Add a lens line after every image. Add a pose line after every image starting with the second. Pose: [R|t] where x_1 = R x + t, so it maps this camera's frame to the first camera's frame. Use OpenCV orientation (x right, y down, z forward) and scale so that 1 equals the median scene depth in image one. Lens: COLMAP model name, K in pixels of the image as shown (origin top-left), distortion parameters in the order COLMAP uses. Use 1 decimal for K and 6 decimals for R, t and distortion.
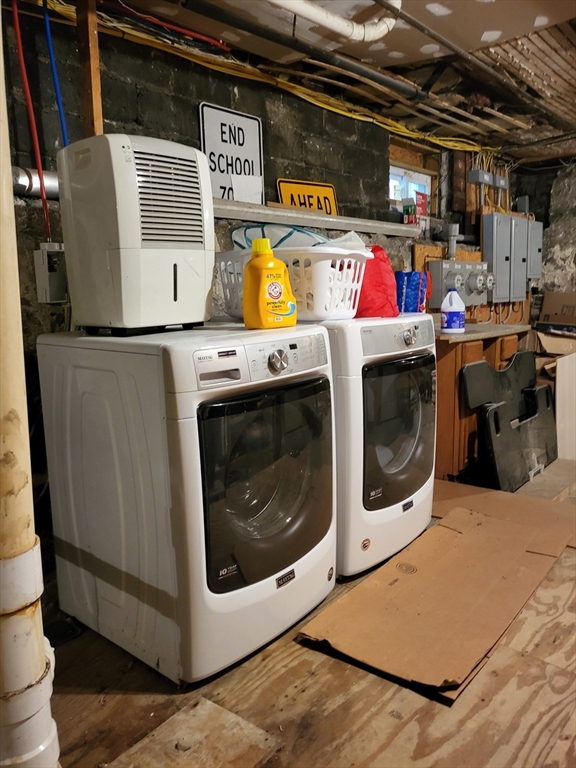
lens RADIAL K [[591.3, 0, 286.9], [0, 591.3, 380.9], [0, 0, 1]] dist [-0.008127, 0.046769]
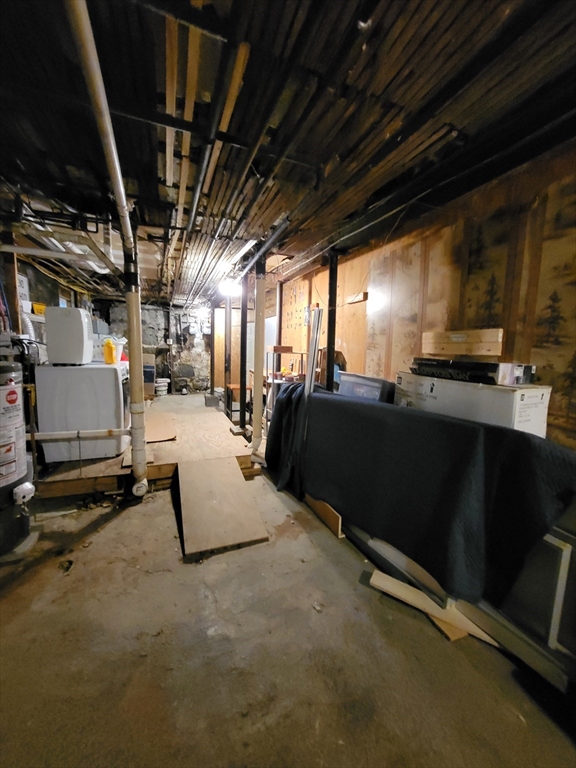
lens RADIAL K [[300.2, 0, 286.9], [0, 300.2, 382.9], [0, 0, 1]] dist [0.006621, -0.000819]
pose [[0.454497, -0.065442, 0.888341, -0.561312], [0.094337, 0.995225, 0.025051, 0.038875], [-0.885739, 0.072418, 0.458500, -0.369657]]
